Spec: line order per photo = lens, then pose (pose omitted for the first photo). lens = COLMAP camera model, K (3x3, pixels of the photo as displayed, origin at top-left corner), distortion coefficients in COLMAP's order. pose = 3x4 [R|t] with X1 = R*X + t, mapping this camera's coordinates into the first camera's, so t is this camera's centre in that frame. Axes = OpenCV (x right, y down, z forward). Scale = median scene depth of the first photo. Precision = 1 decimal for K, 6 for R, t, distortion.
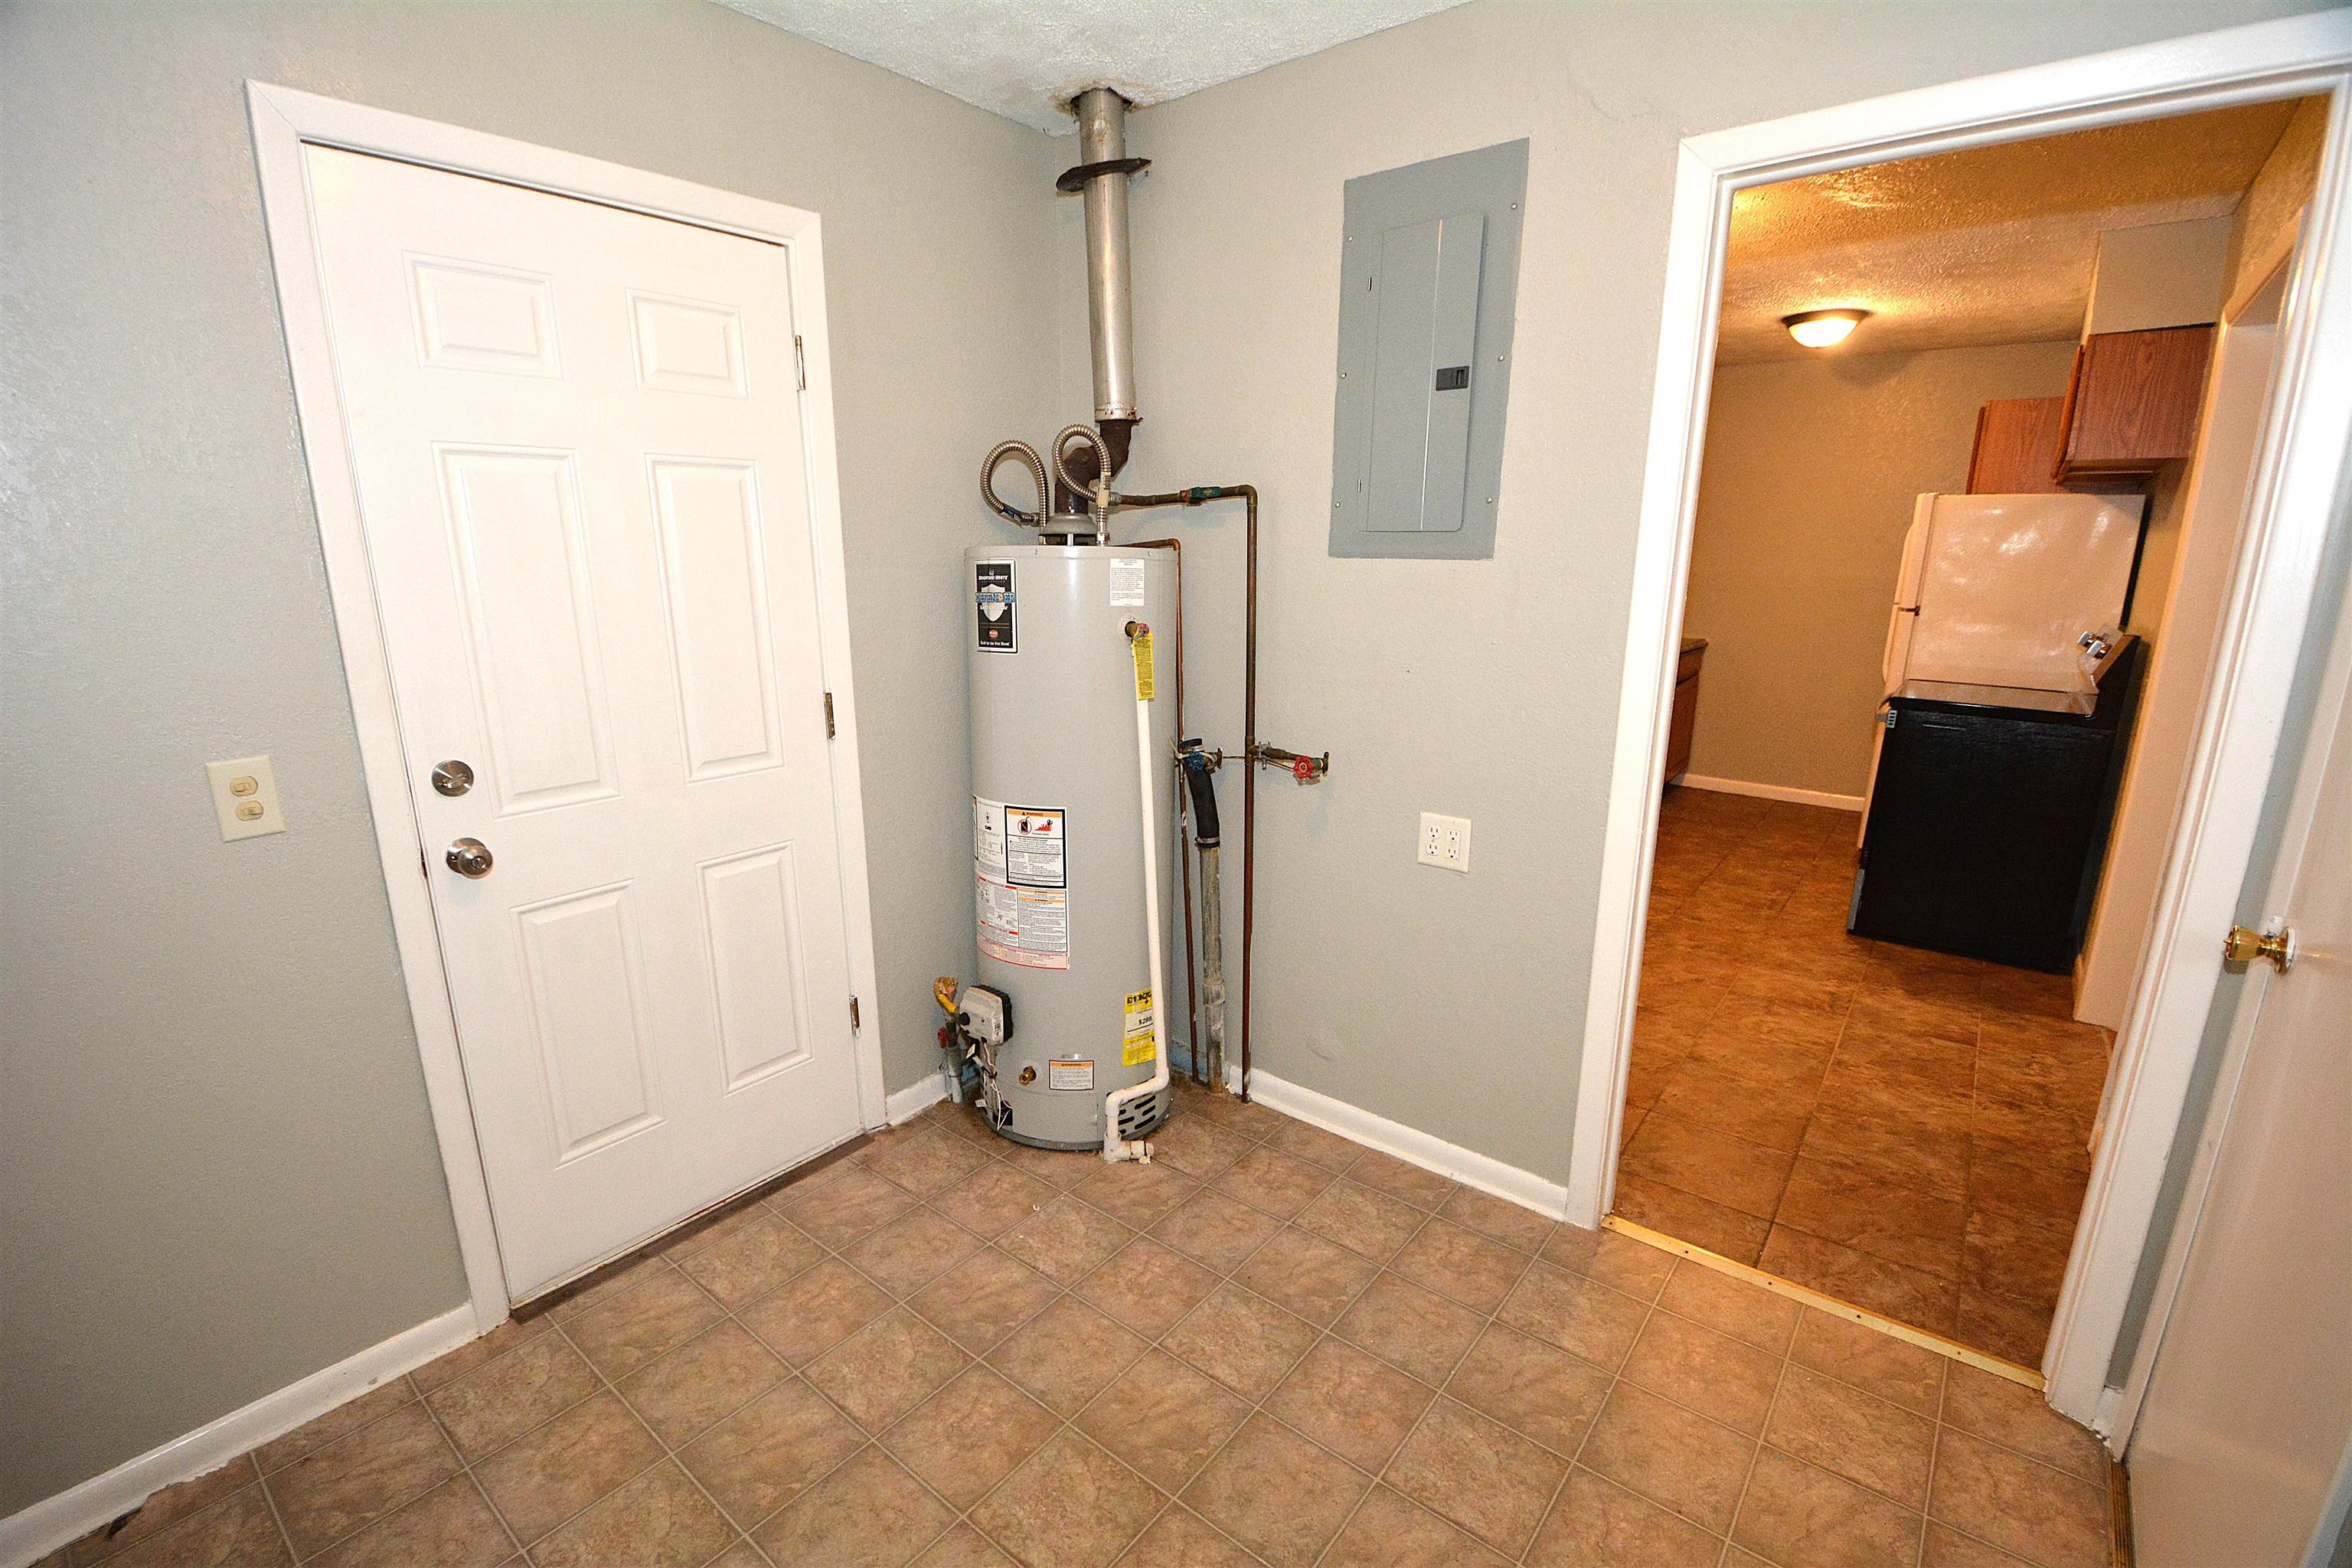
lens RADIAL K [[1030.3, 0, 1158.6], [0, 1030.3, 808.6], [0, 0, 1]] dist [0.019601, -0.026384]
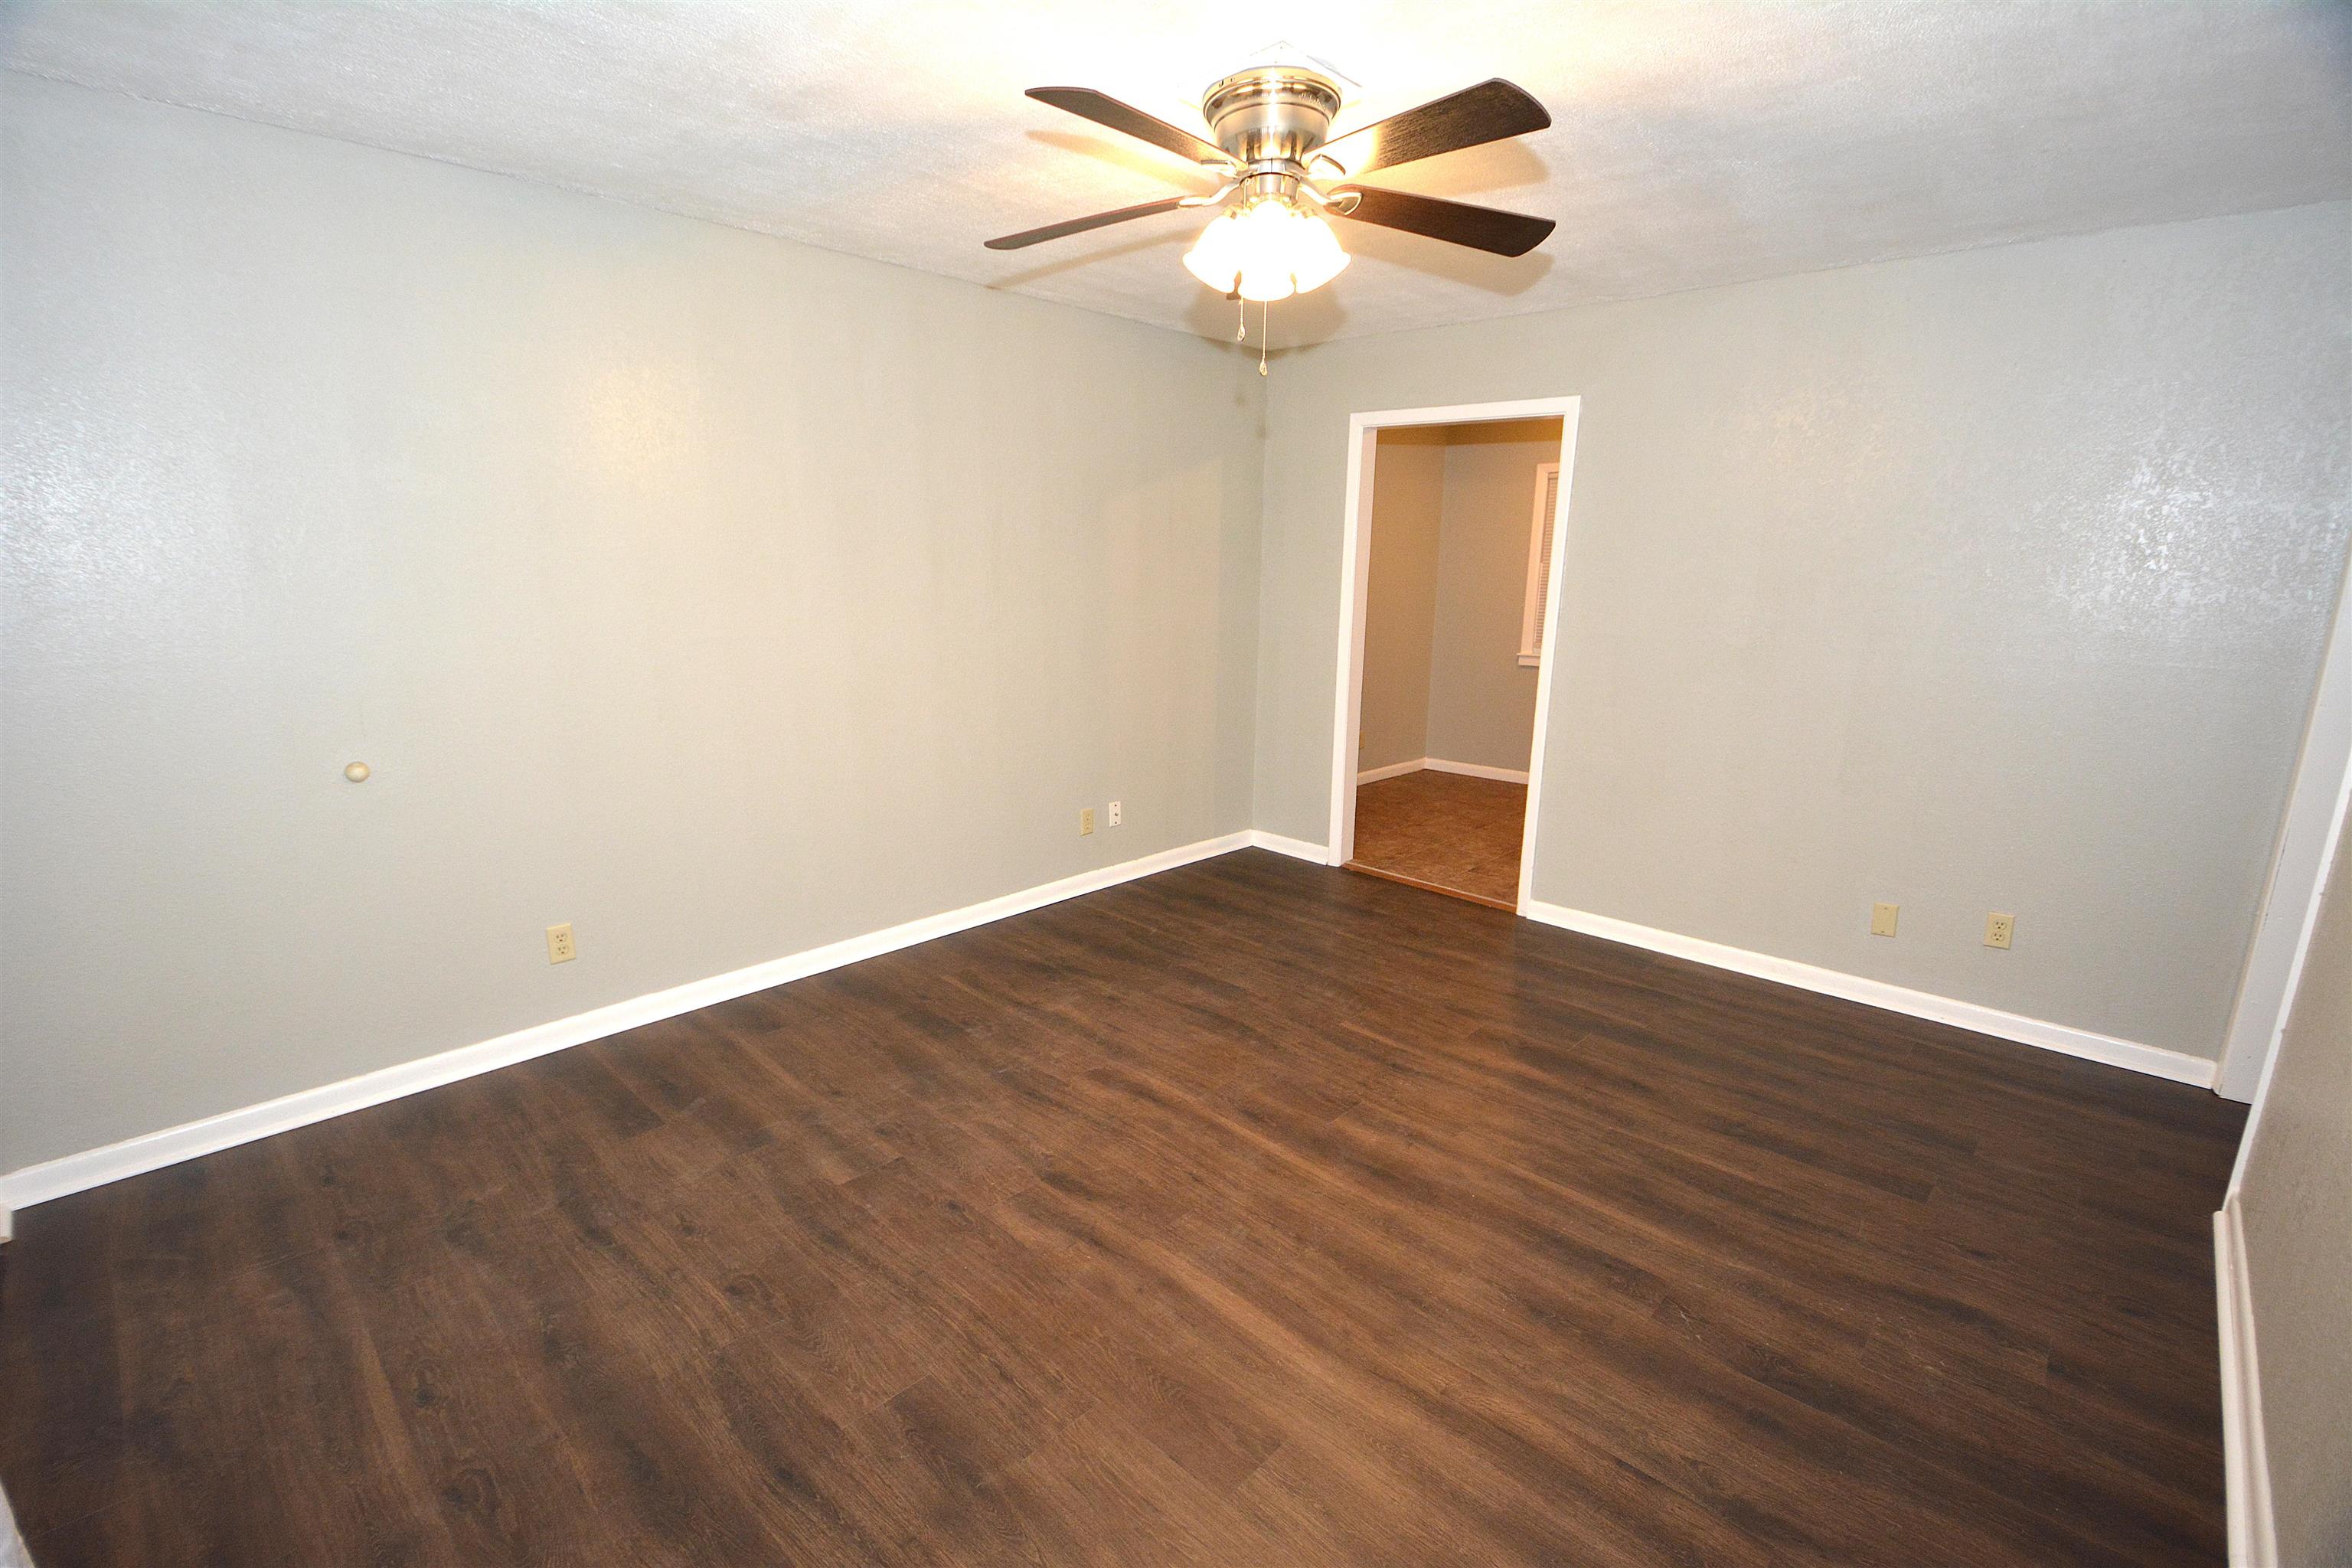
lens RADIAL K [[1030.3, 0, 1158.6], [0, 1030.3, 808.6], [0, 0, 1]] dist [0.019601, -0.026384]
pose [[-0.083026, 0.229775, -0.969696, 1.889015], [-0.252514, 0.936449, 0.243517, -0.109440], [0.964025, 0.265080, -0.019729, 0.414797]]
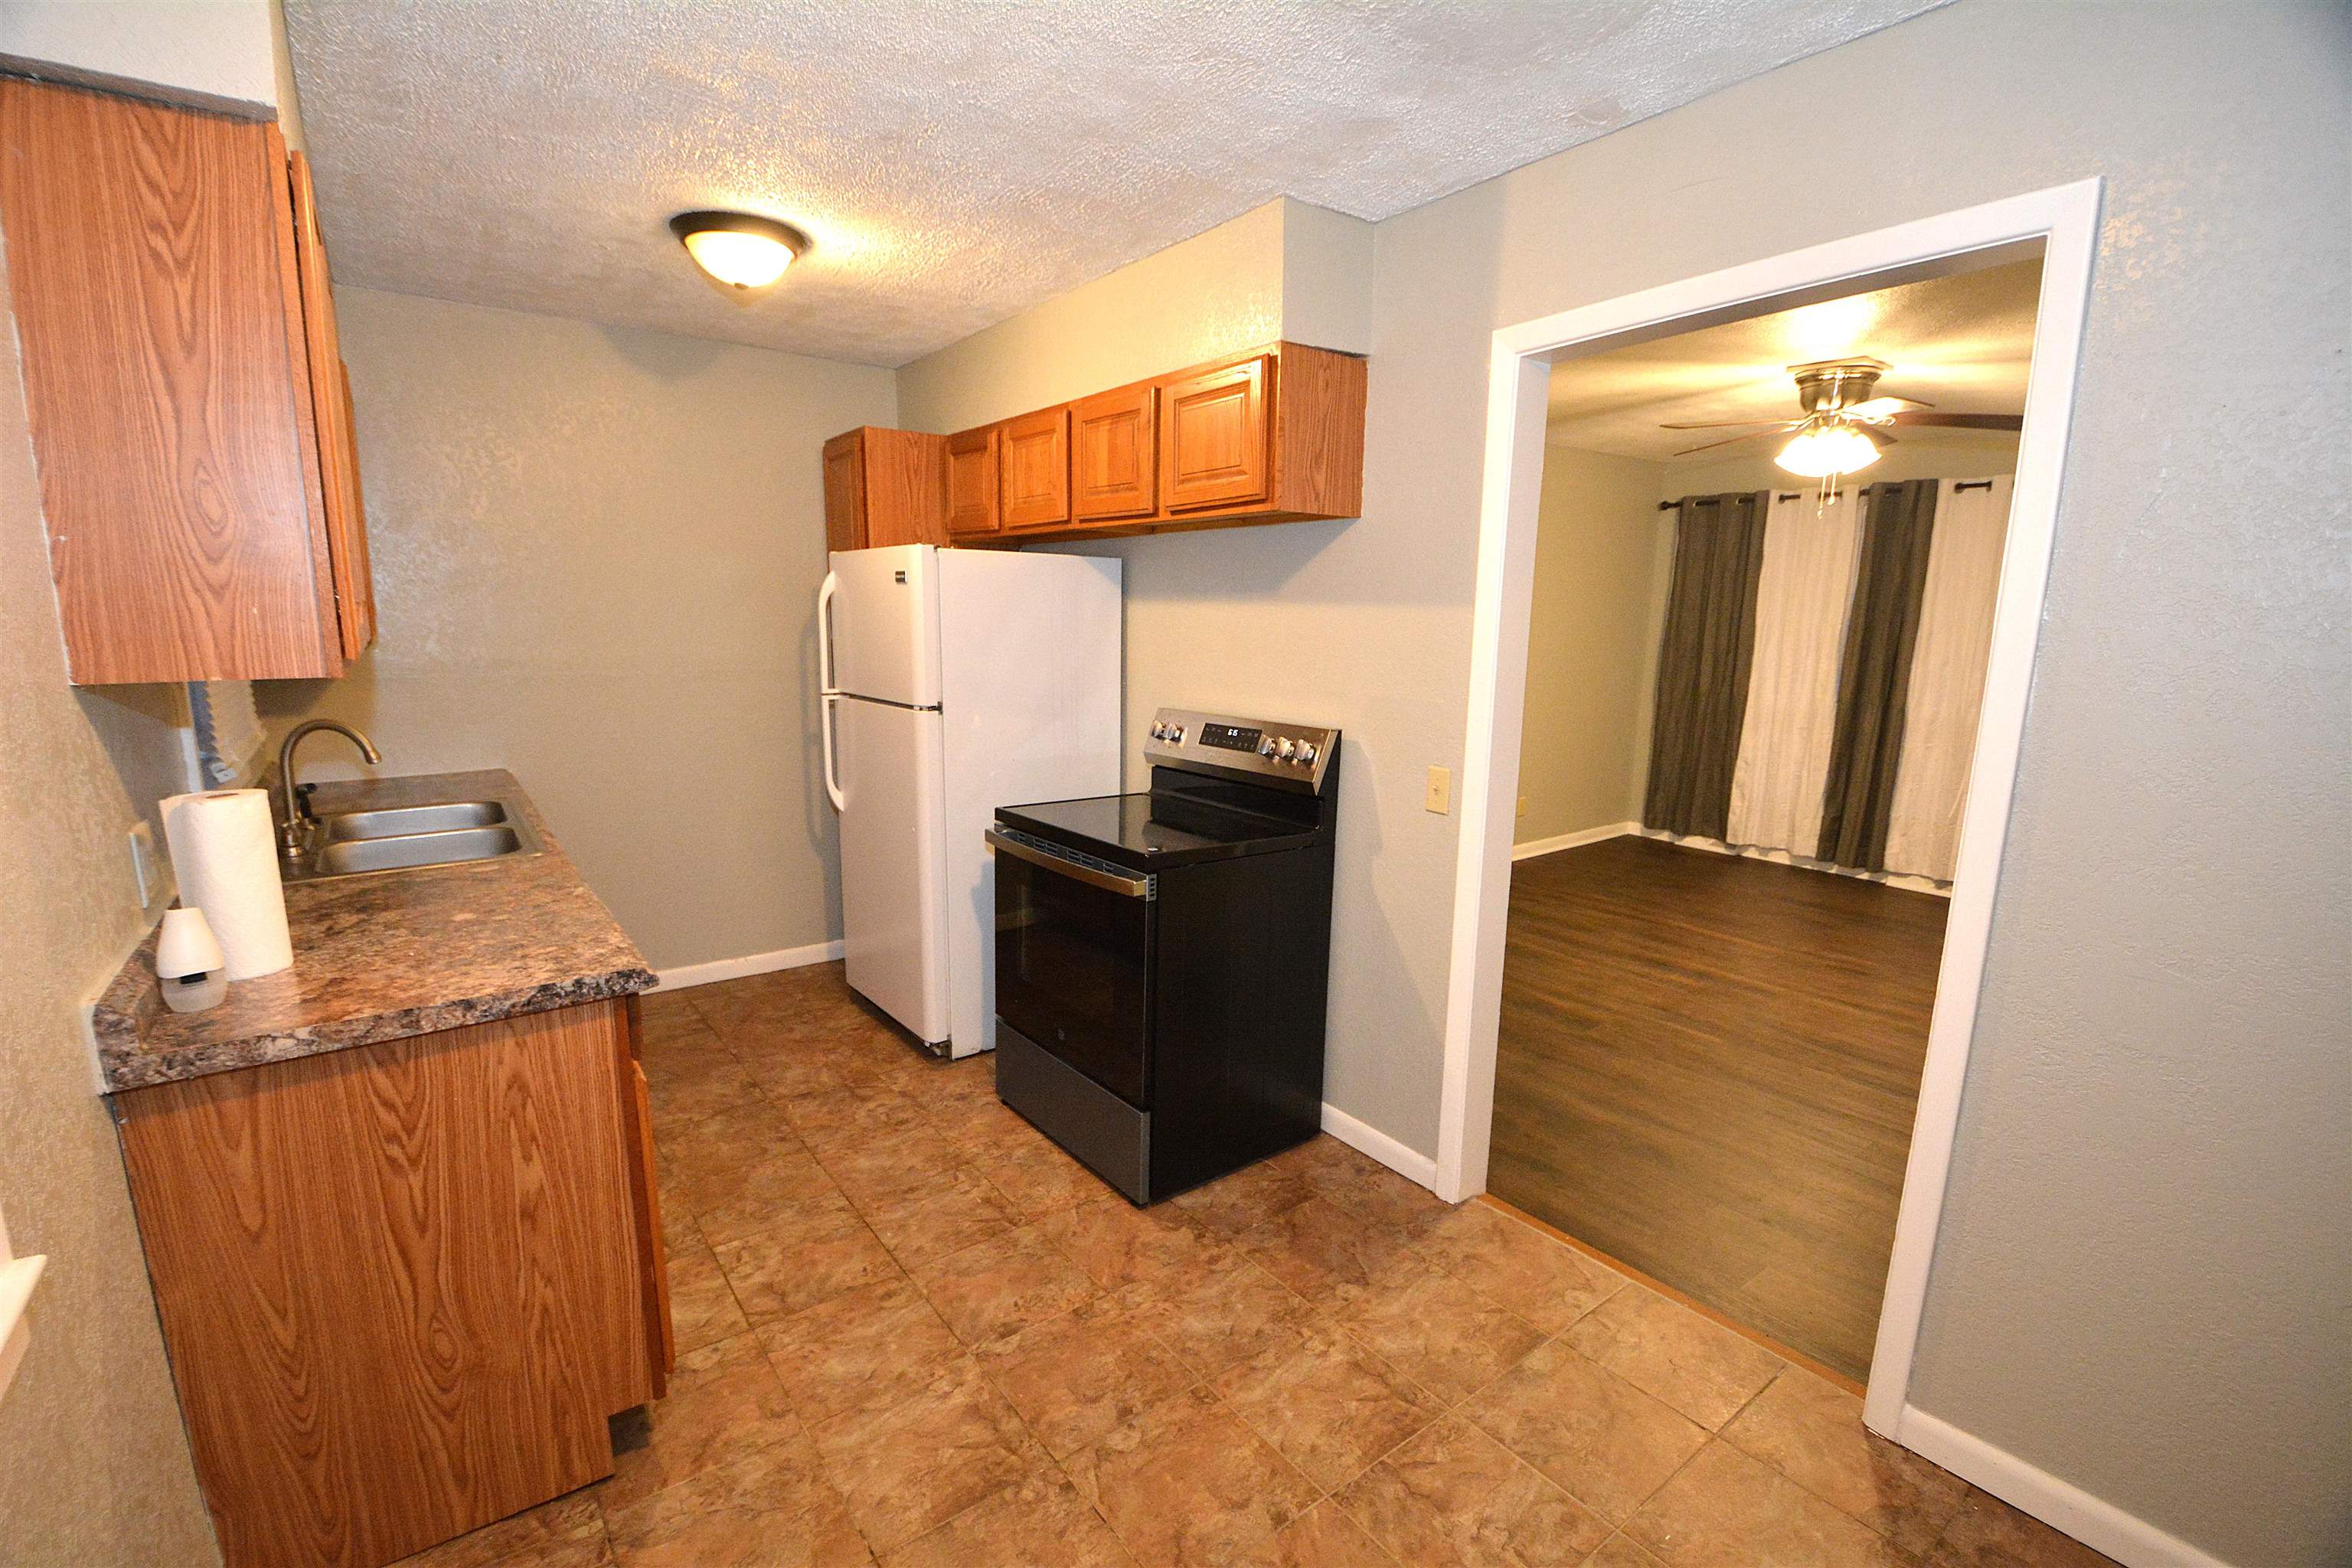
lens RADIAL K [[1030.3, 0, 1158.6], [0, 1030.3, 808.6], [0, 0, 1]] dist [0.019601, -0.026384]
pose [[0.250282, -0.180631, 0.951174, 0.096289], [0.224929, 0.966409, 0.124339, -0.206676], [-0.941682, 0.182827, 0.282504, 0.772035]]
